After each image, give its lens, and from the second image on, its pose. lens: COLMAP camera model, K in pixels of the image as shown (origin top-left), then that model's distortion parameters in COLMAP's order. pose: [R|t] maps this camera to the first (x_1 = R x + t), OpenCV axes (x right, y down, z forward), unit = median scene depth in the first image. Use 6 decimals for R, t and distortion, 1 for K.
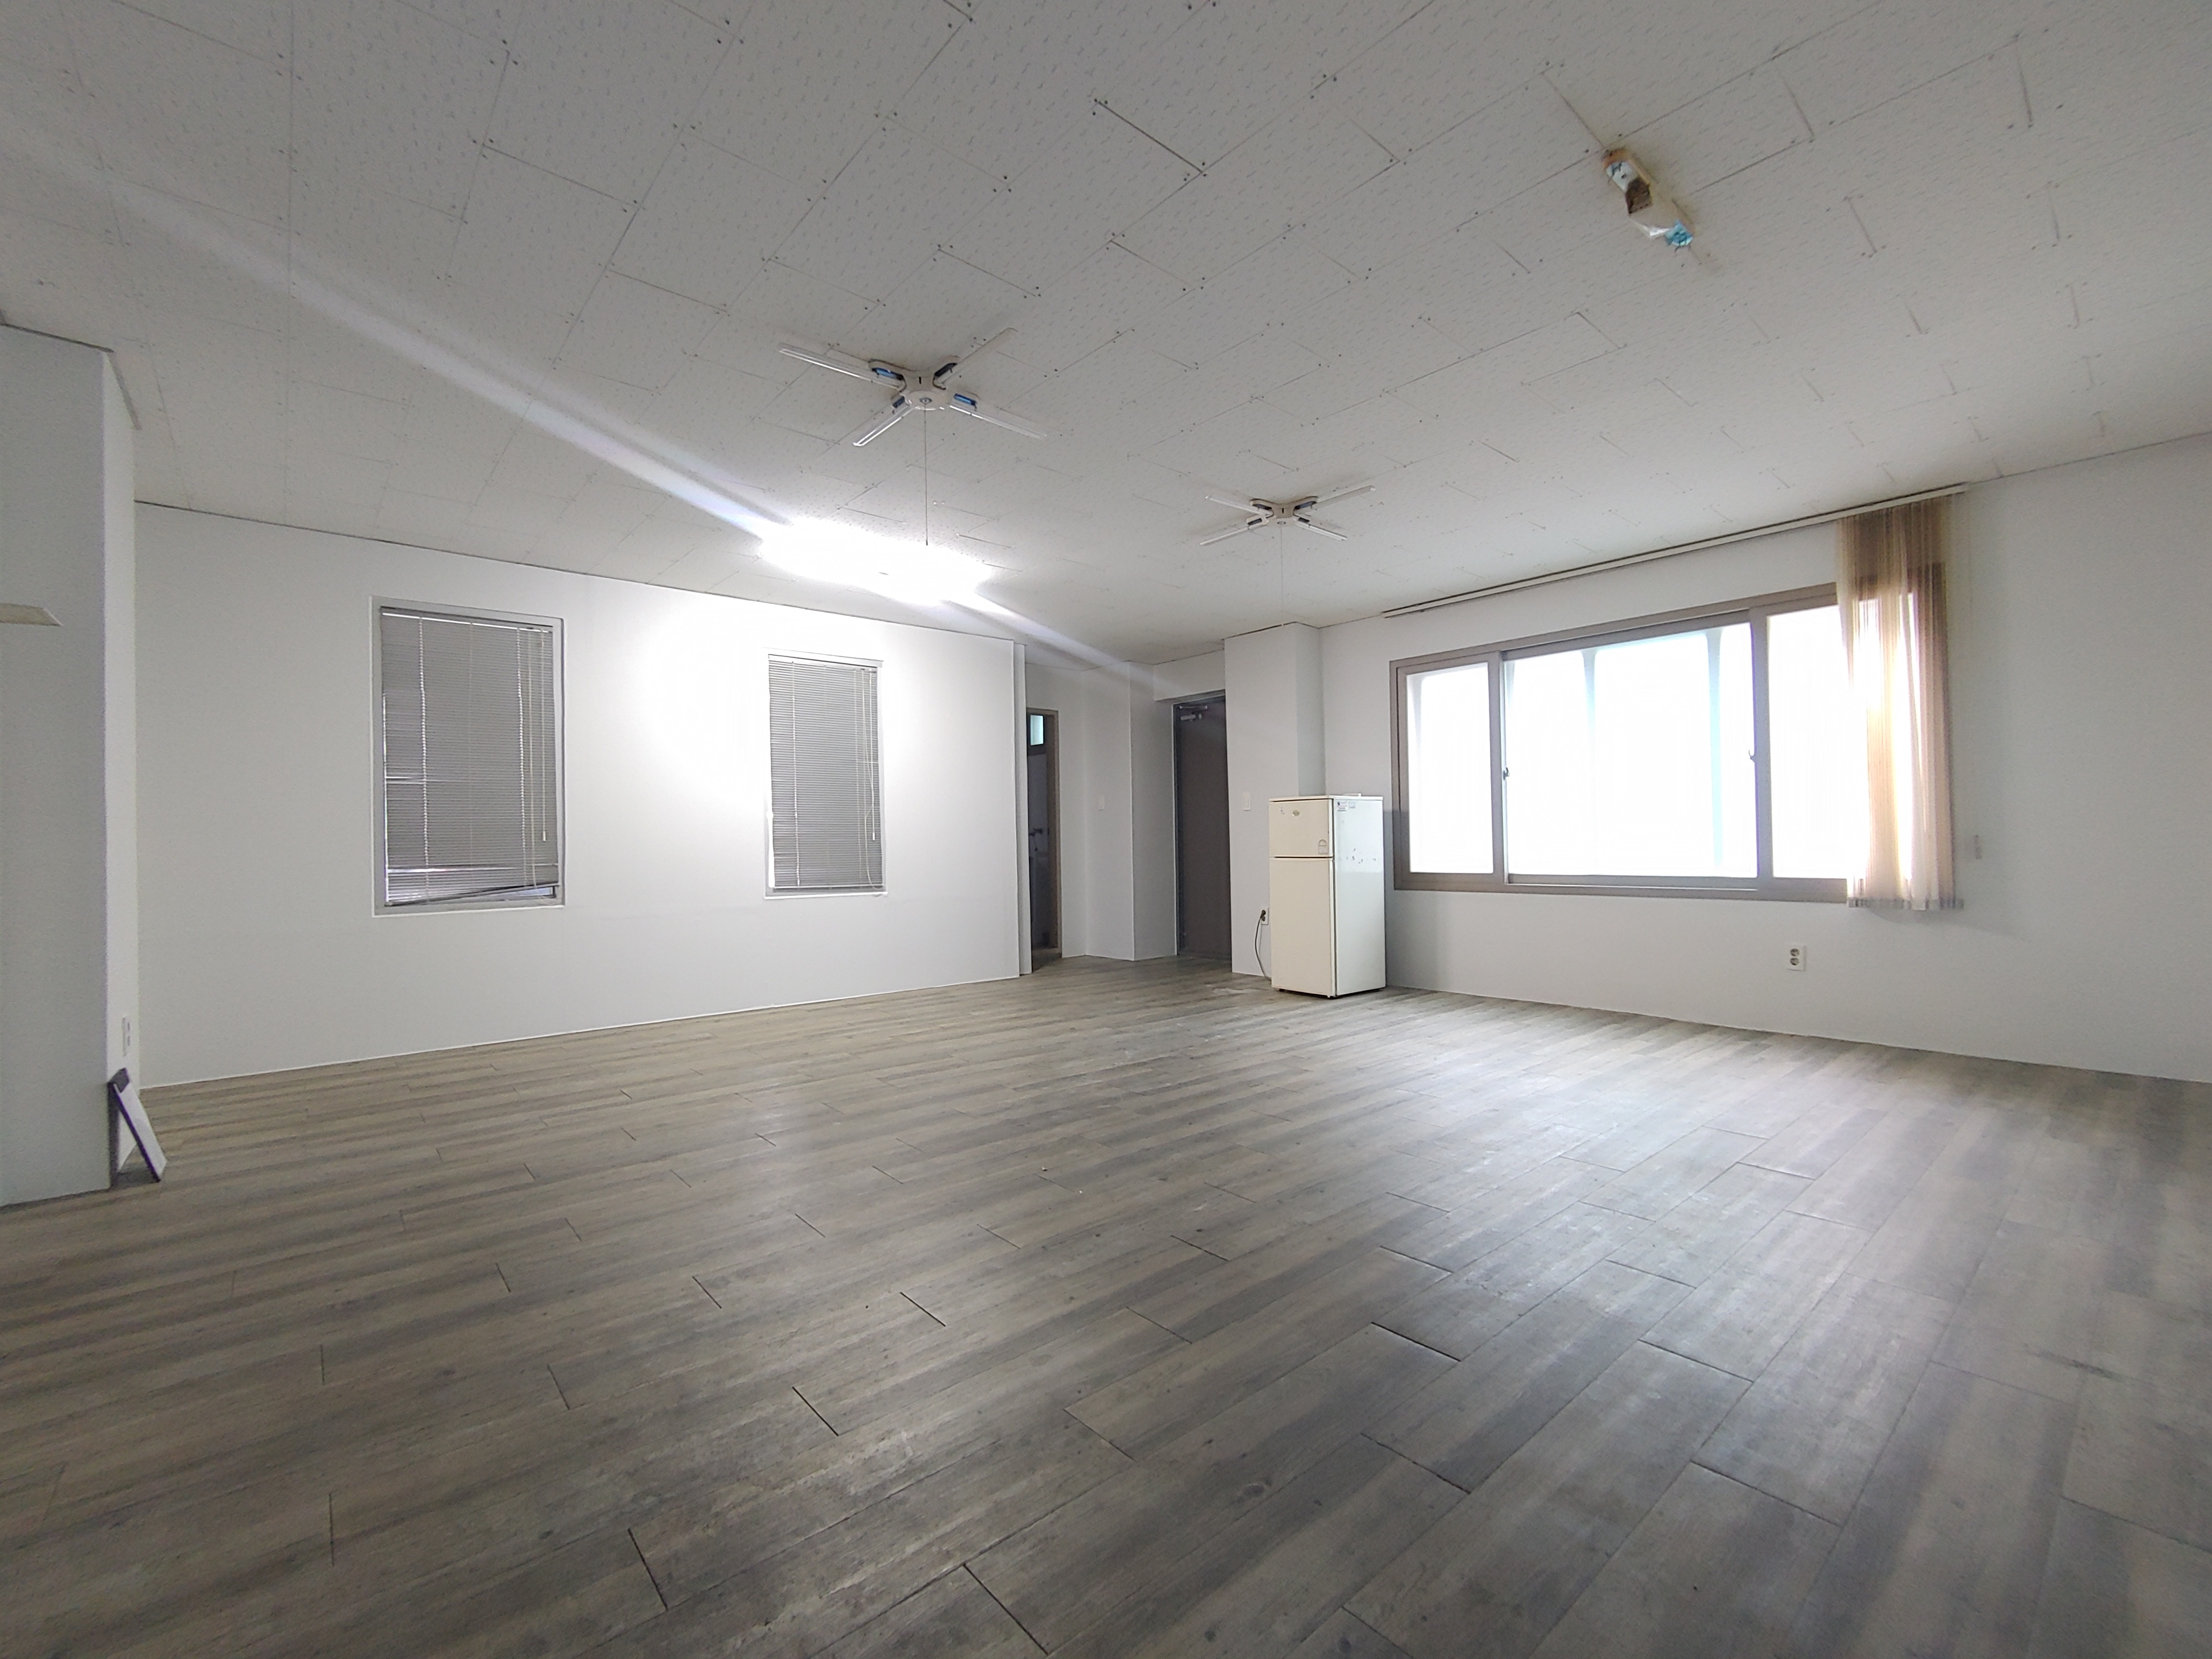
lens RADIAL K [[948.0, 0, 1106.0], [0, 948.0, 829.5], [0, 0, 1]] dist [-0.001098, 0.000404]
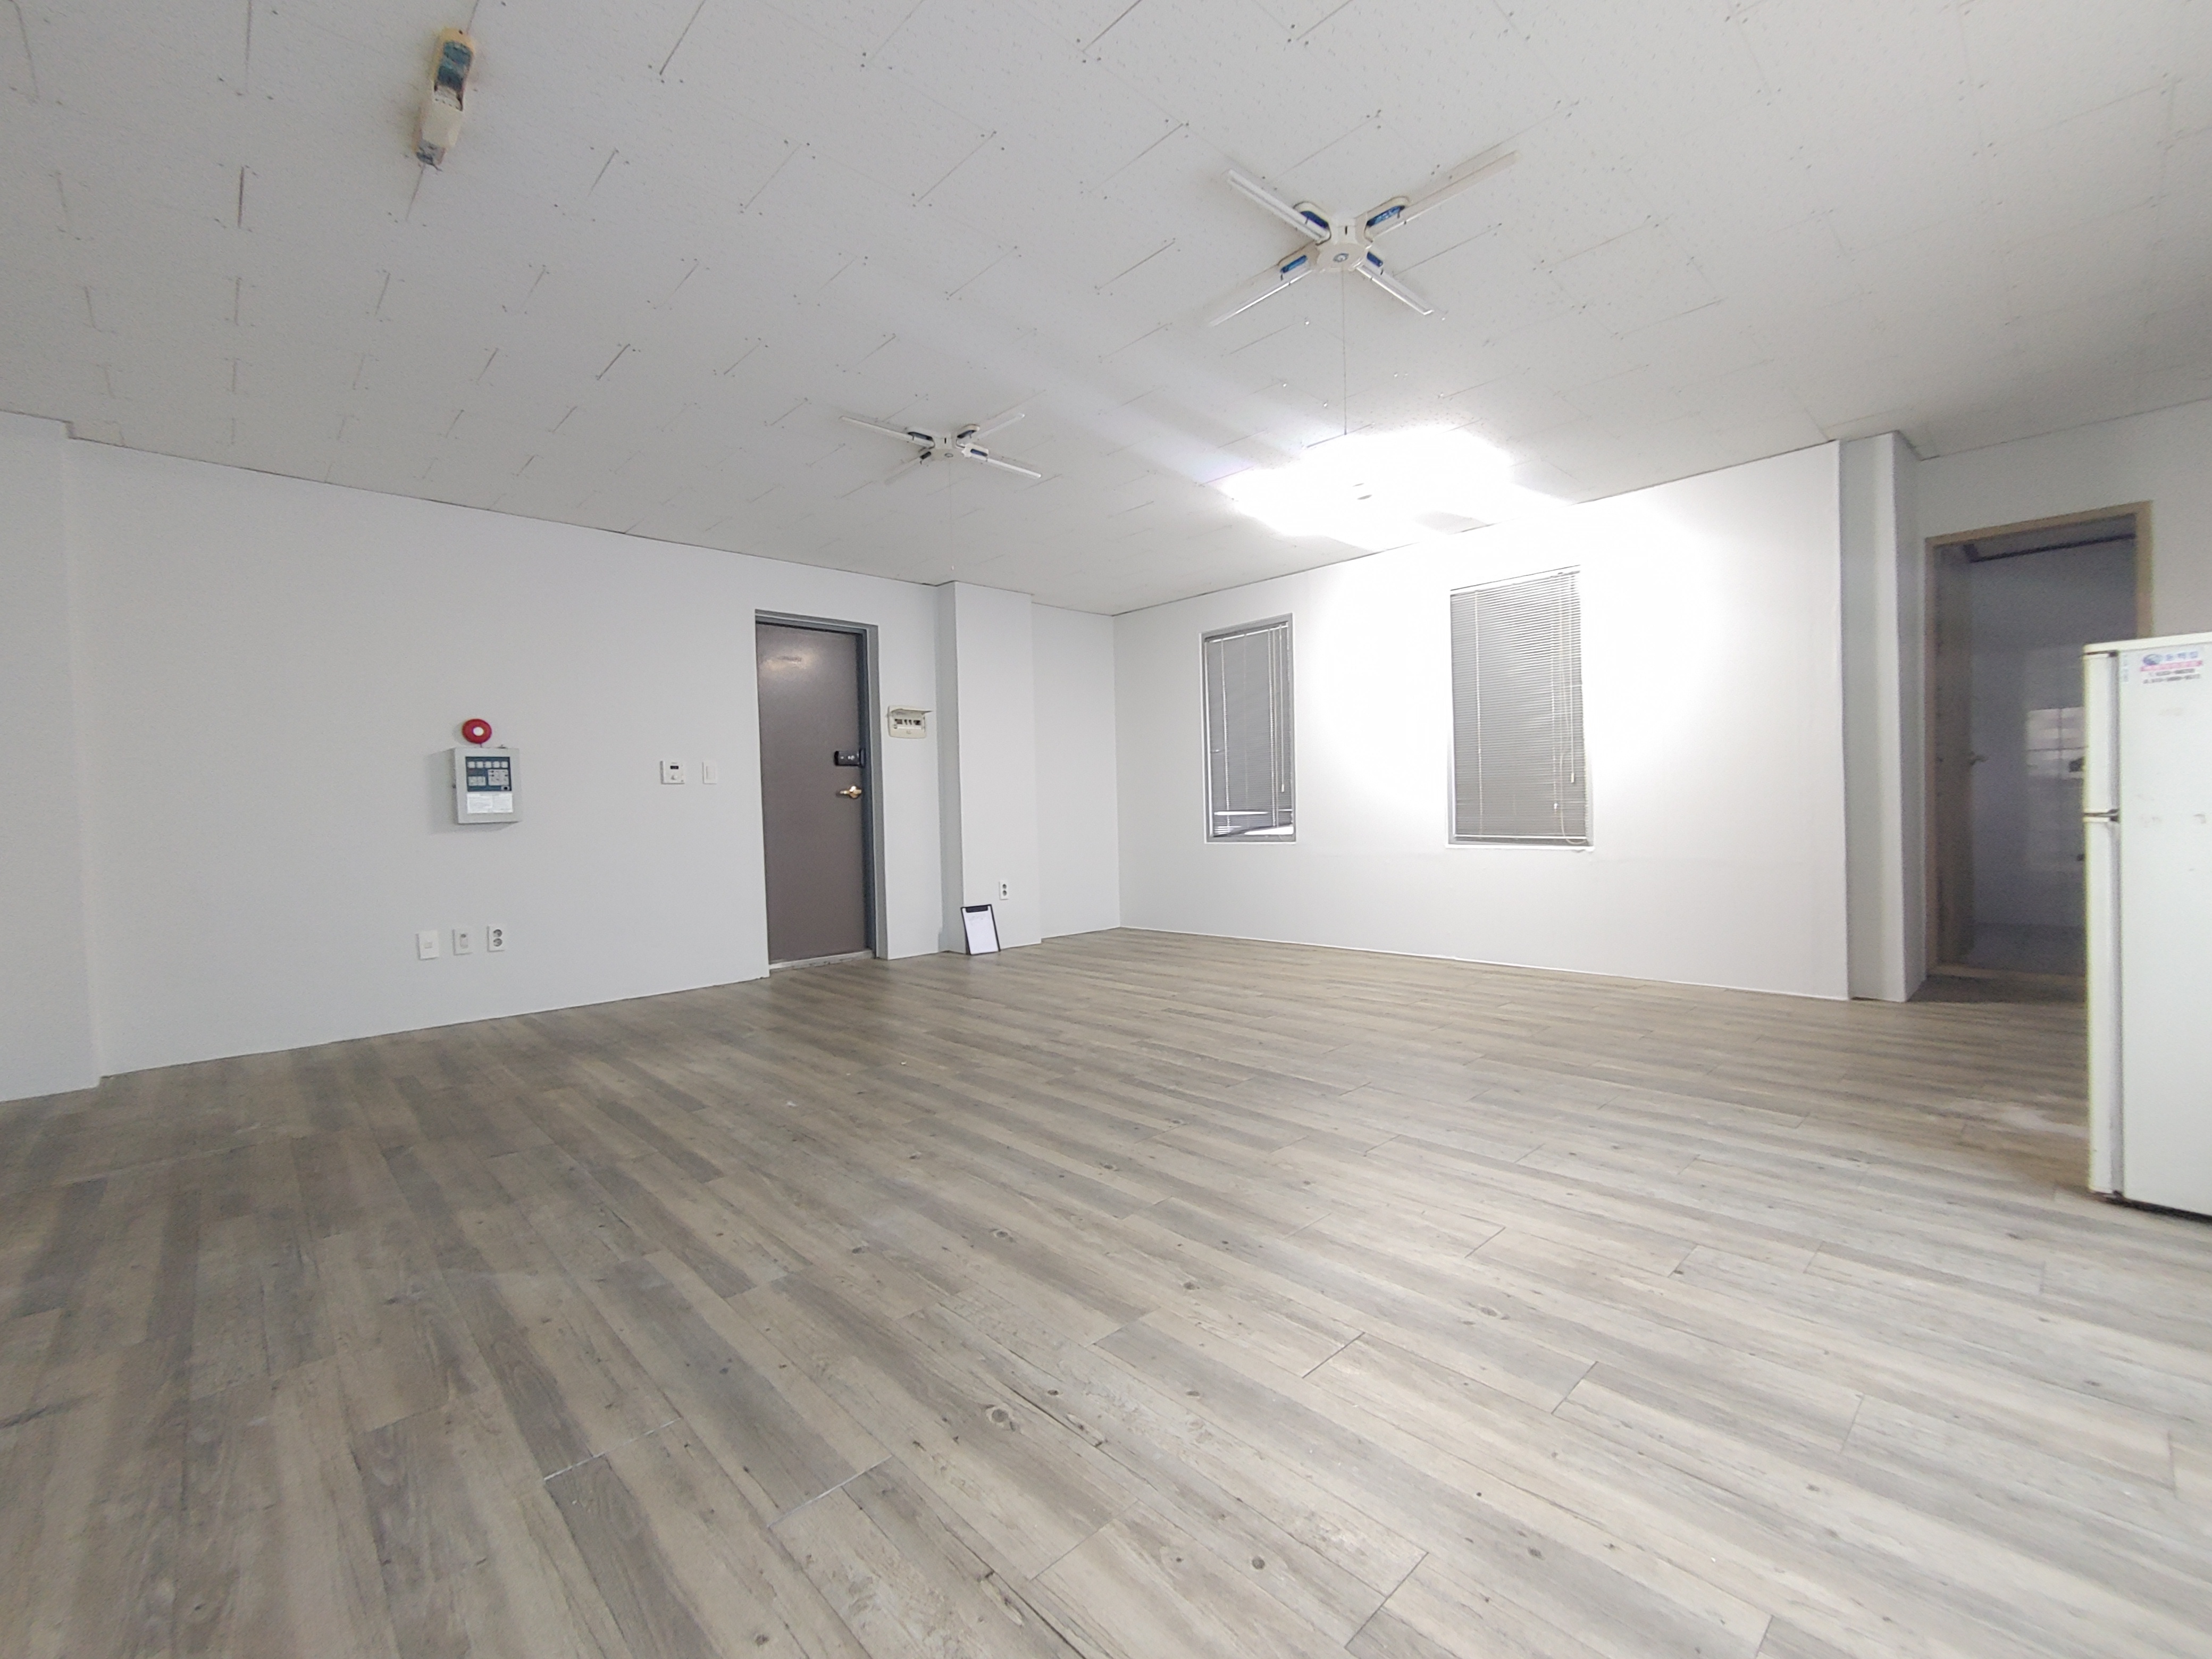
lens RADIAL K [[948.0, 0, 1106.0], [0, 948.0, 829.5], [0, 0, 1]] dist [-0.001098, 0.000404]
pose [[0.039432, 0.033872, -0.998648, 0.912361], [0.041219, 0.998519, 0.035495, 0.009788], [0.998372, -0.042562, 0.037978, 0.940211]]
